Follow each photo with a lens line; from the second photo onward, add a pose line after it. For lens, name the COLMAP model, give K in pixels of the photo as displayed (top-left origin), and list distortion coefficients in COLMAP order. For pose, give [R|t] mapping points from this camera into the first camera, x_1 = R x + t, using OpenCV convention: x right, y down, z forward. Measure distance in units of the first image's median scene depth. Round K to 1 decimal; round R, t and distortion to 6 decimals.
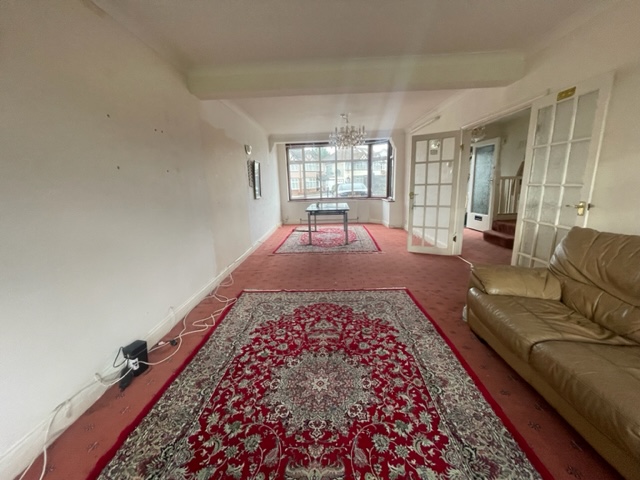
lens RADIAL K [[260.4, 0, 317.8], [0, 260.4, 237.7], [0, 0, 1]] dist [0.001681, 0.000044]
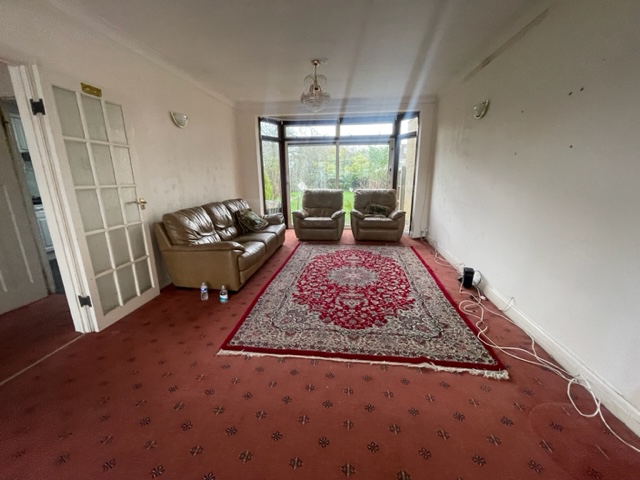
lens RADIAL K [[260.4, 0, 319.7], [0, 260.4, 239.0], [0, 0, 1]] dist [0.001681, 0.000044]
pose [[-0.995274, 0.023633, 0.094182, 0.048856], [0.062392, 0.898850, 0.433792, -0.405844], [-0.074404, 0.437619, -0.896077, 1.922049]]
